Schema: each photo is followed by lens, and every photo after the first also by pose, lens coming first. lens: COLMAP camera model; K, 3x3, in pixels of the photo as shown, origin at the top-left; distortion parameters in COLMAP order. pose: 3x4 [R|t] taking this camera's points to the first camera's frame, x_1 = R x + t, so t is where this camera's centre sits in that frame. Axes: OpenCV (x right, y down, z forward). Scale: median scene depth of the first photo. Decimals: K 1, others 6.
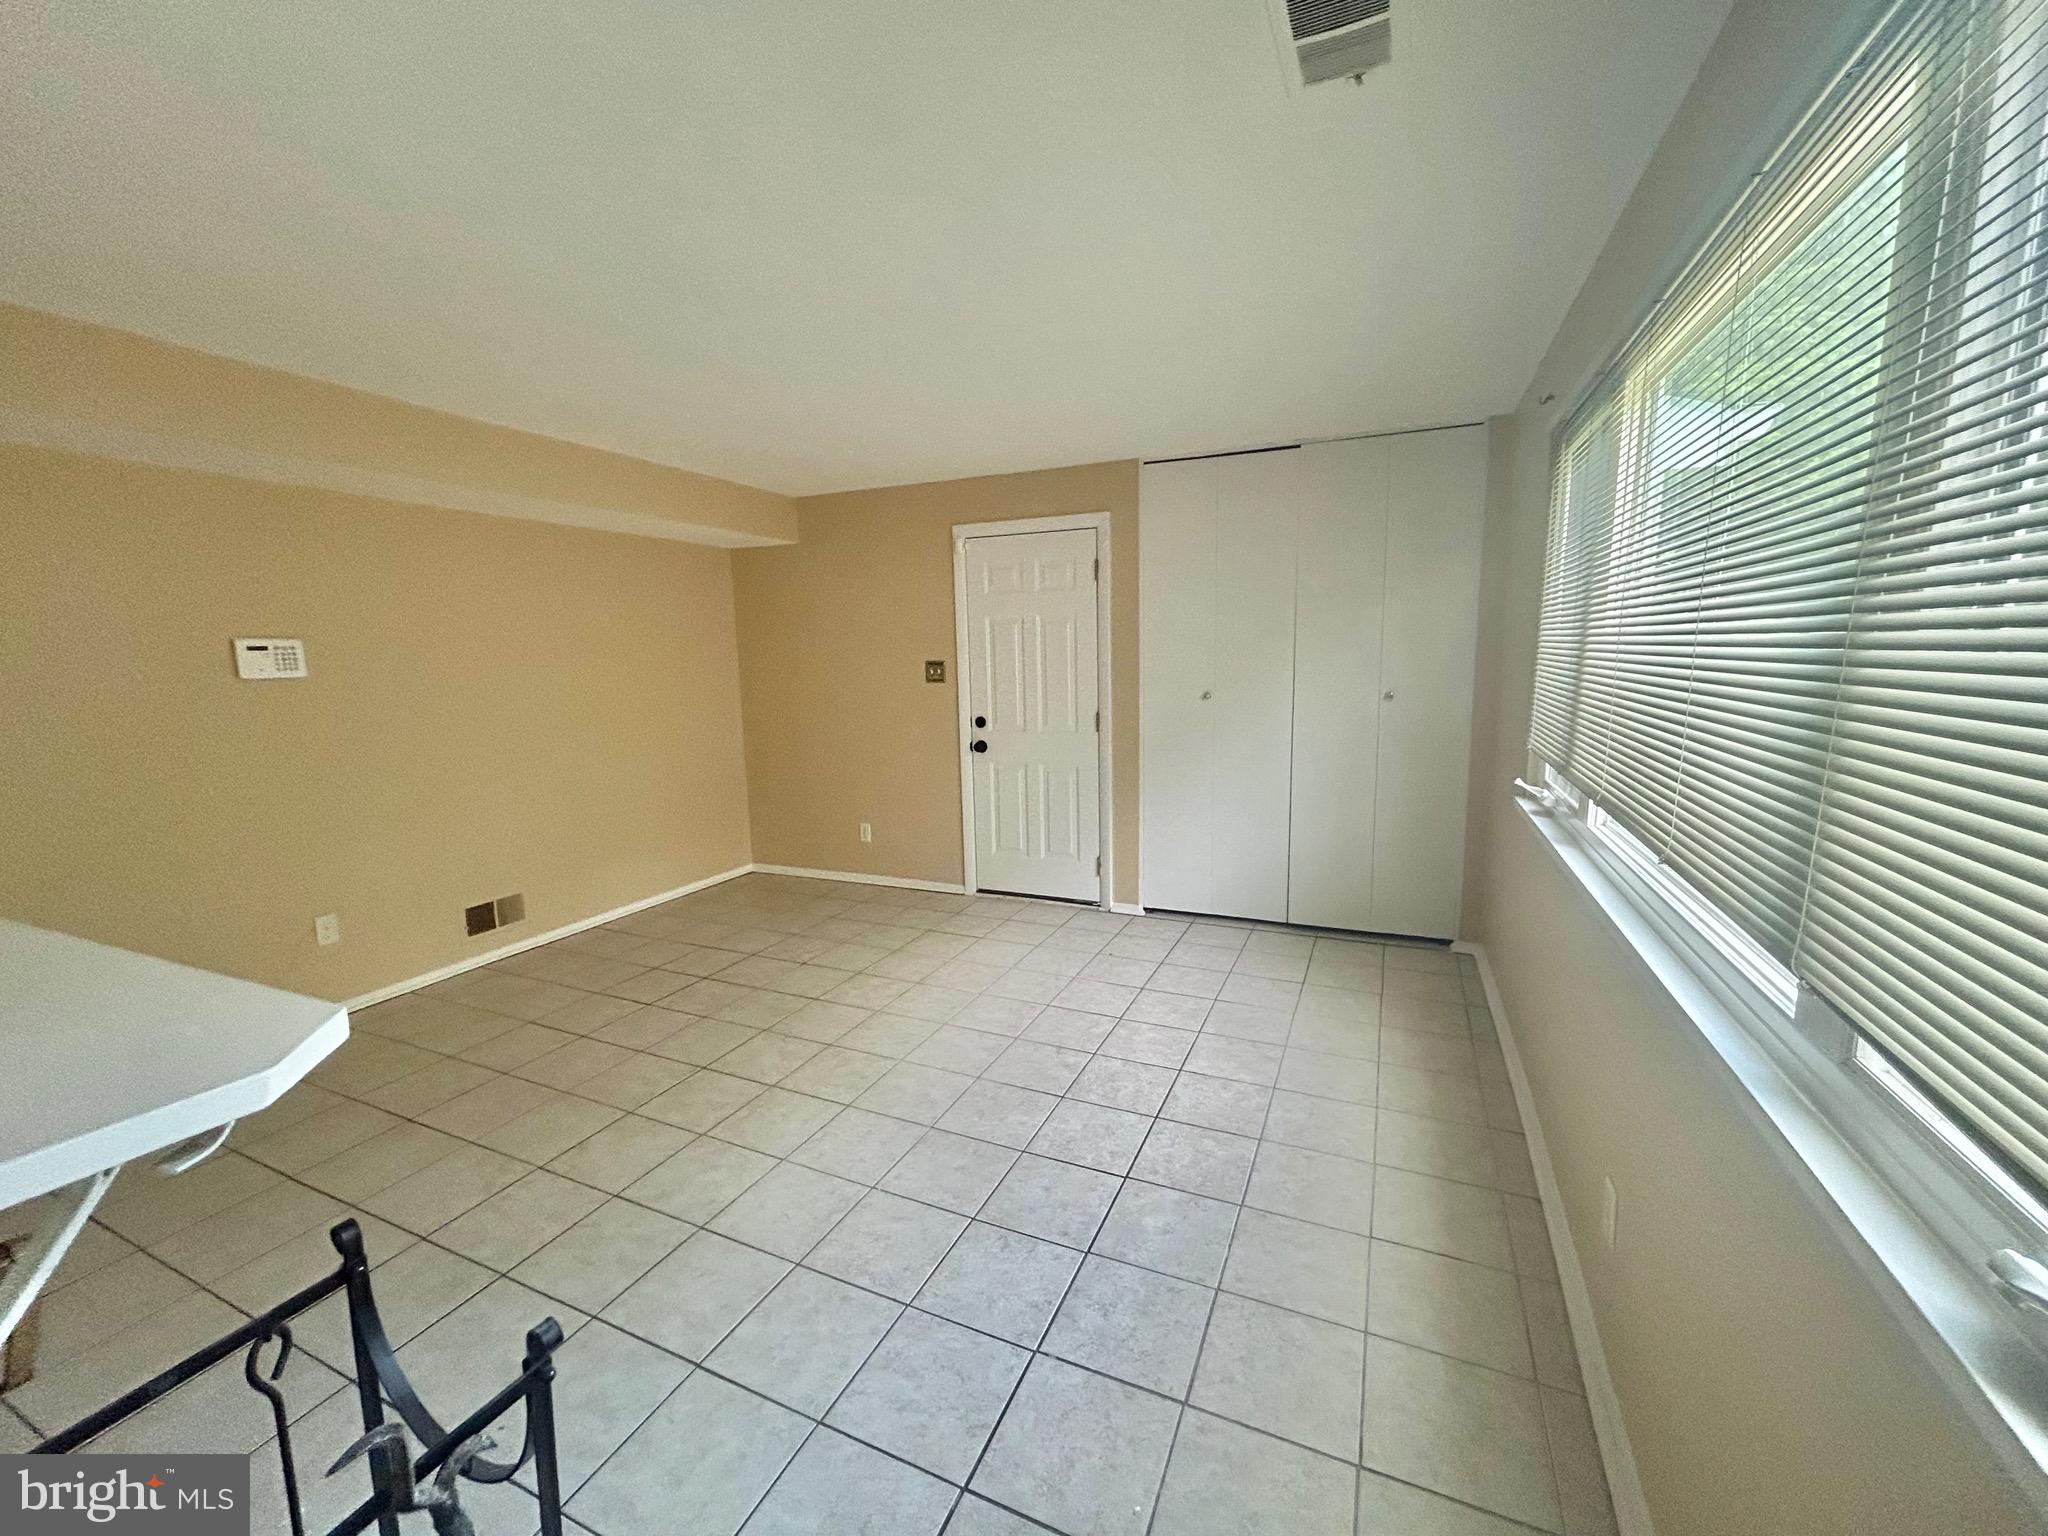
lens RADIAL K [[827.3, 0, 1024.0], [0, 827.3, 768.0], [0, 0, 1]] dist [-0.011589, 0.000118]
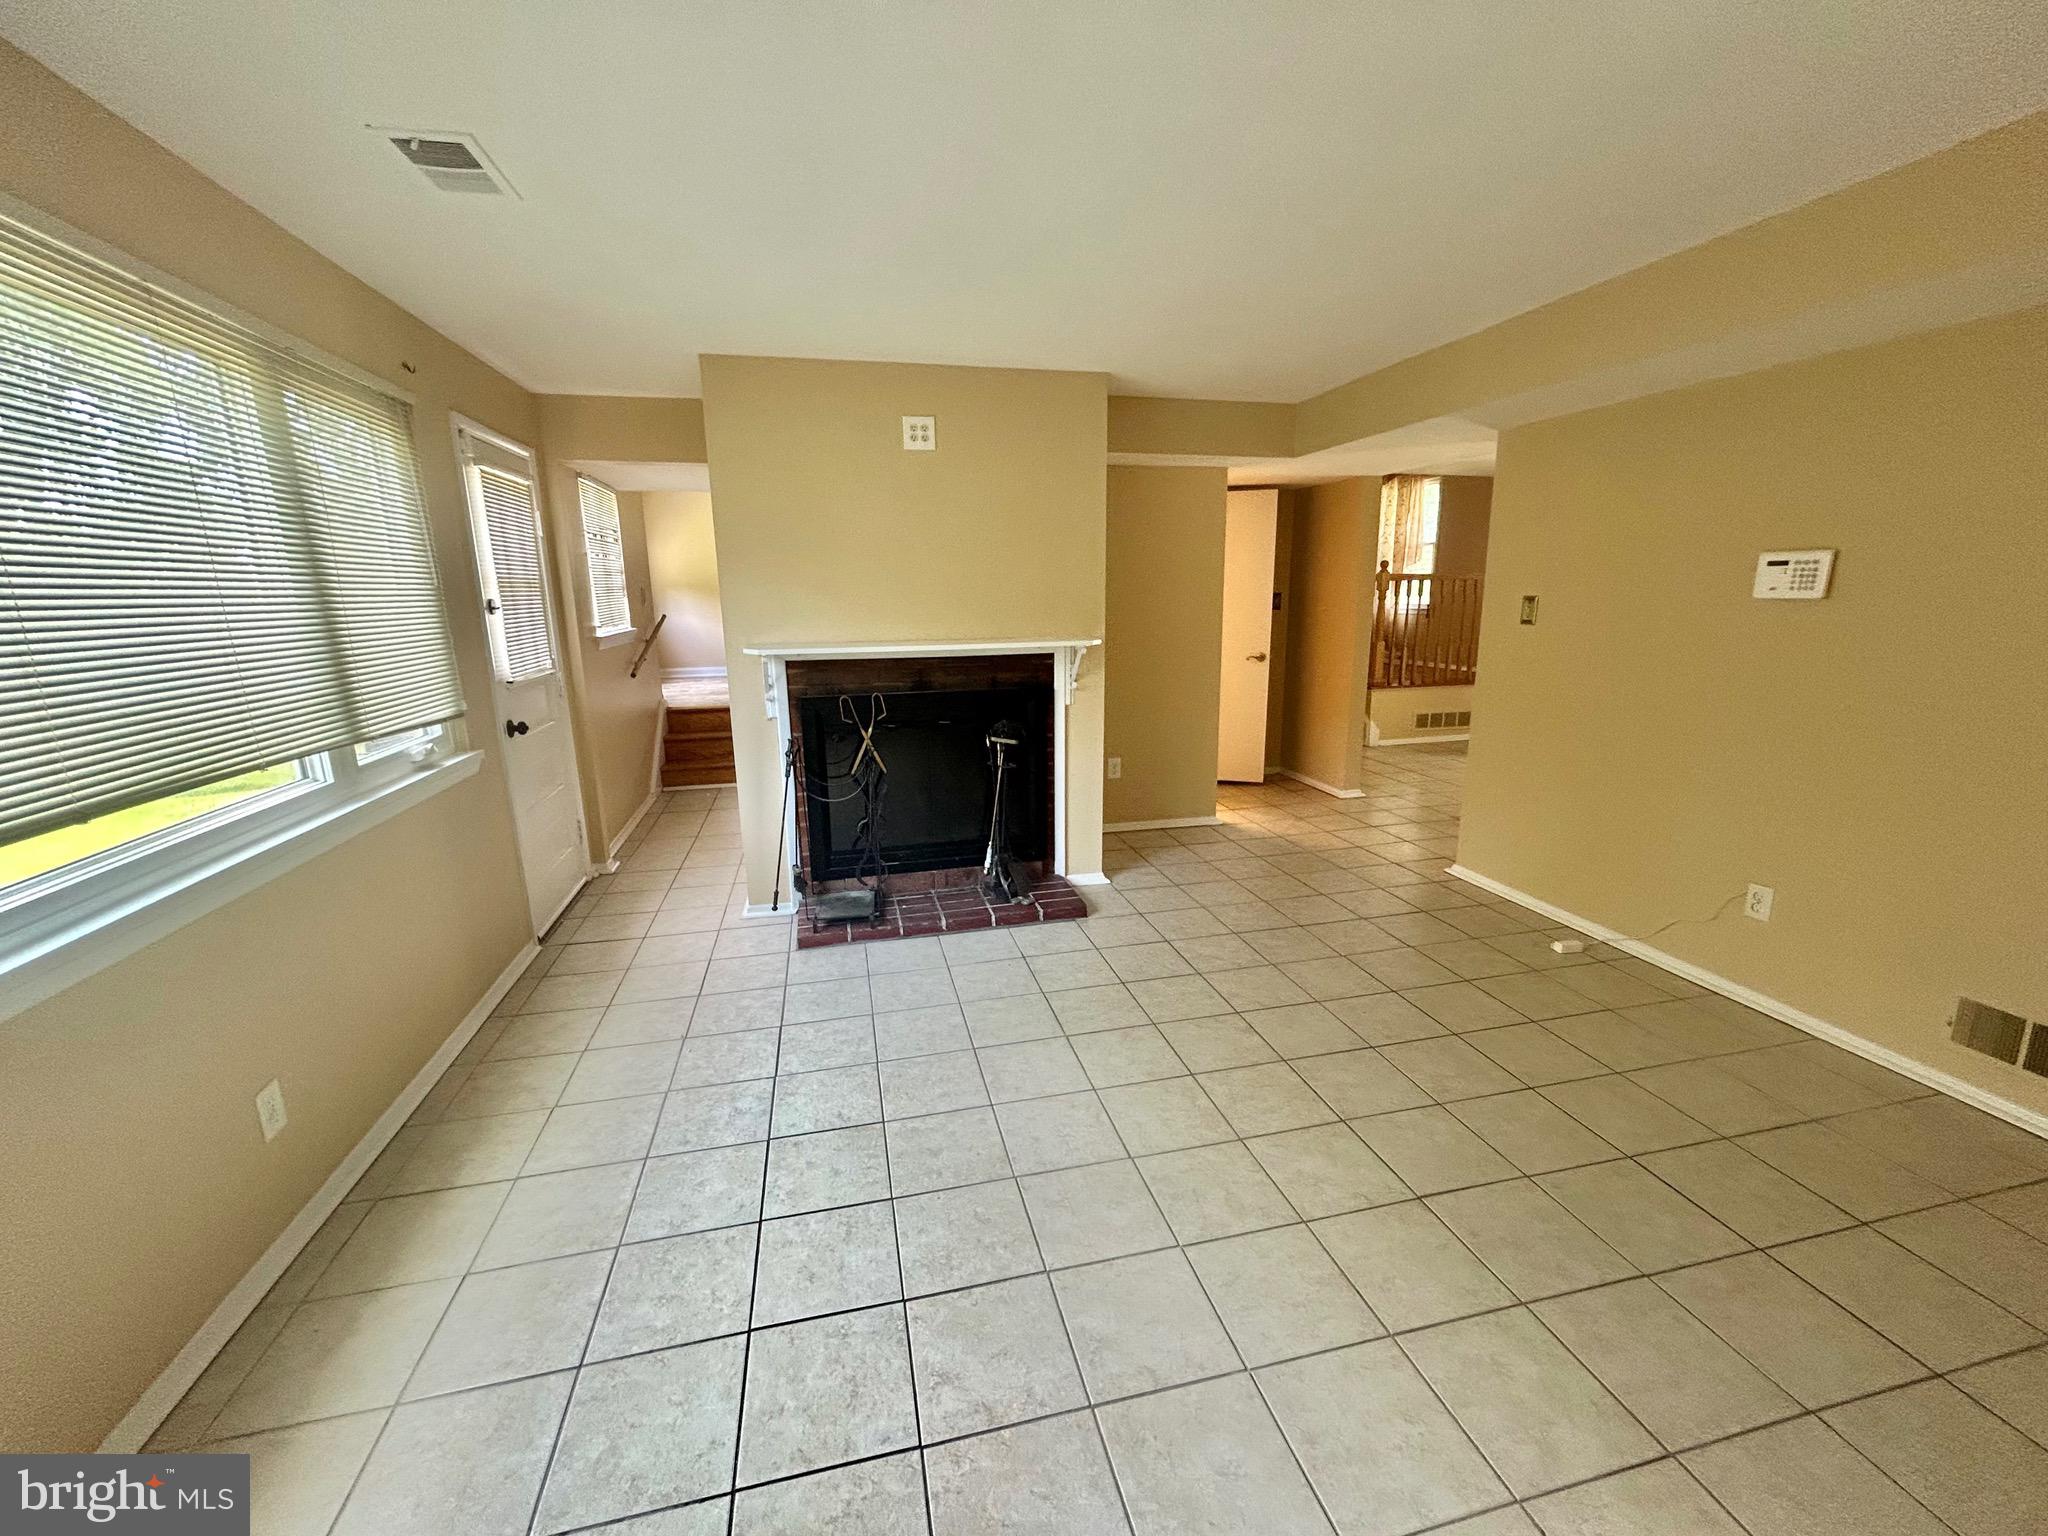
lens RADIAL K [[827.3, 0, 1024.0], [0, 827.3, 768.0], [0, 0, 1]] dist [-0.011589, 0.000118]
pose [[-0.792229, 0.163133, -0.588015, 0.274813], [-0.057645, 0.939289, 0.338251, -0.212016], [0.607495, 0.301868, -0.734728, 1.360546]]
